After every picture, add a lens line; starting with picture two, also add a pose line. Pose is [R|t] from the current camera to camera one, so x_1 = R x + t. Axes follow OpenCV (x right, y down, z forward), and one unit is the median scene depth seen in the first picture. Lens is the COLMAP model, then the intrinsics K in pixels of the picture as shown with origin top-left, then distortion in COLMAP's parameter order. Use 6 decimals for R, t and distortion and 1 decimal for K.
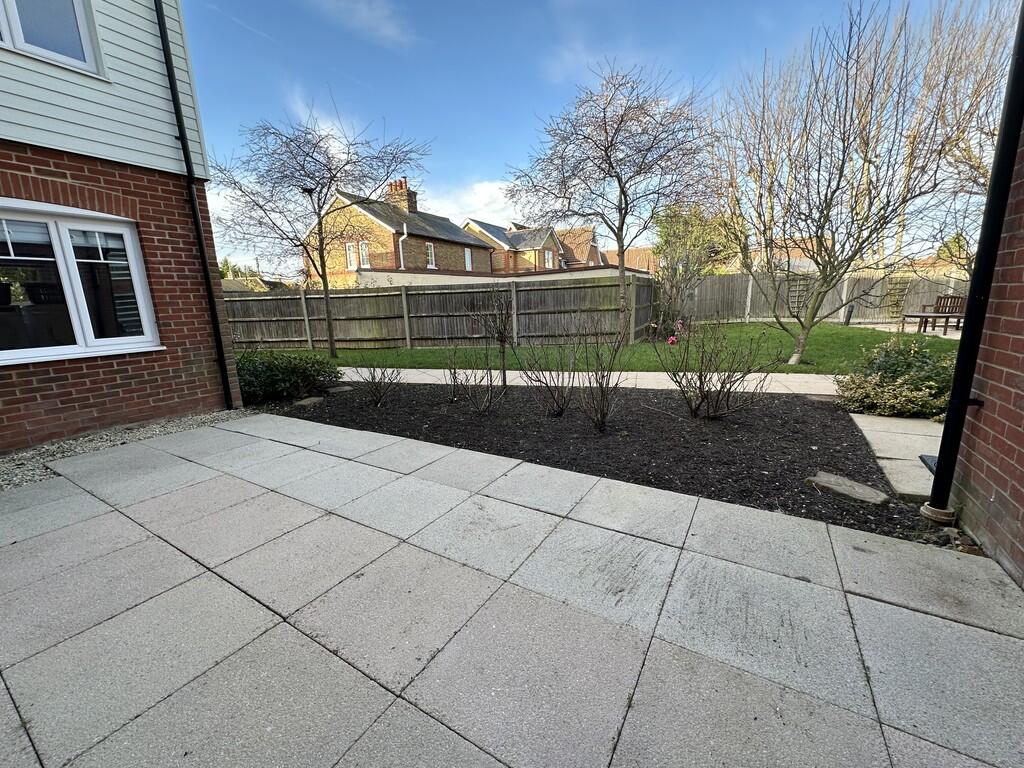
lens RADIAL K [[409.8, 0, 510.8], [0, 409.8, 382.8], [0, 0, 1]] dist [0.005875, -0.001711]
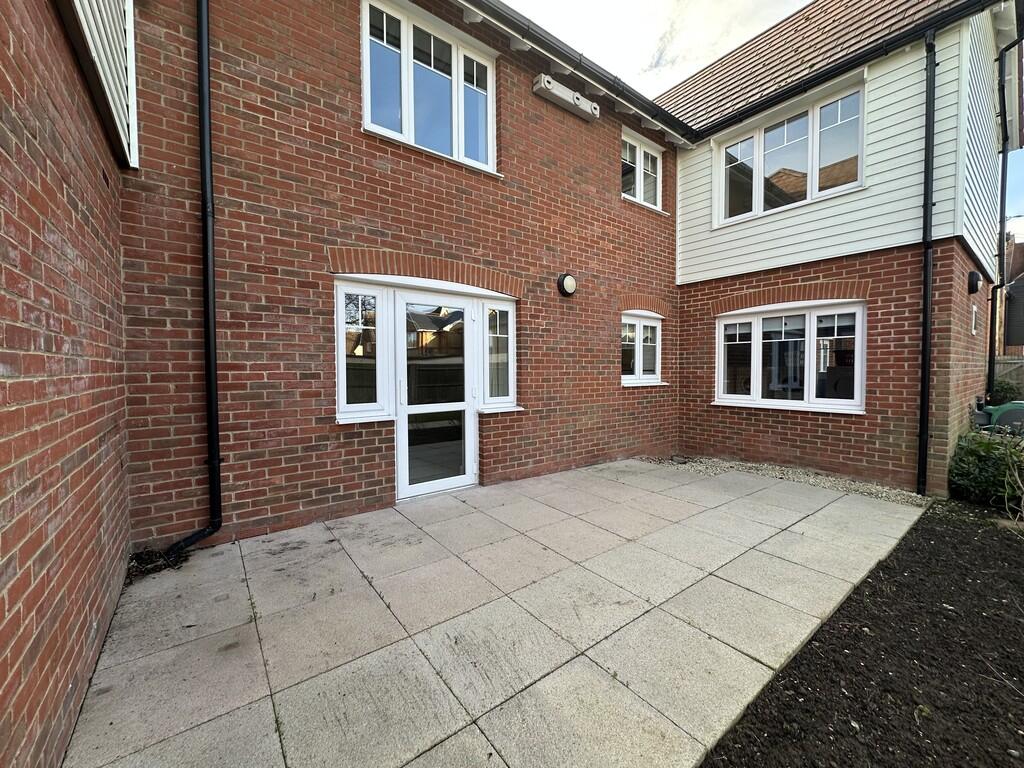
lens RADIAL K [[409.8, 0, 513.0], [0, 409.8, 382.5], [0, 0, 1]] dist [0.005875, -0.001711]
pose [[-0.364326, 0.069486, -0.928676, 0.516569], [-0.163676, 0.976912, 0.137306, -0.175874], [0.916775, 0.202026, -0.344541, 0.571631]]
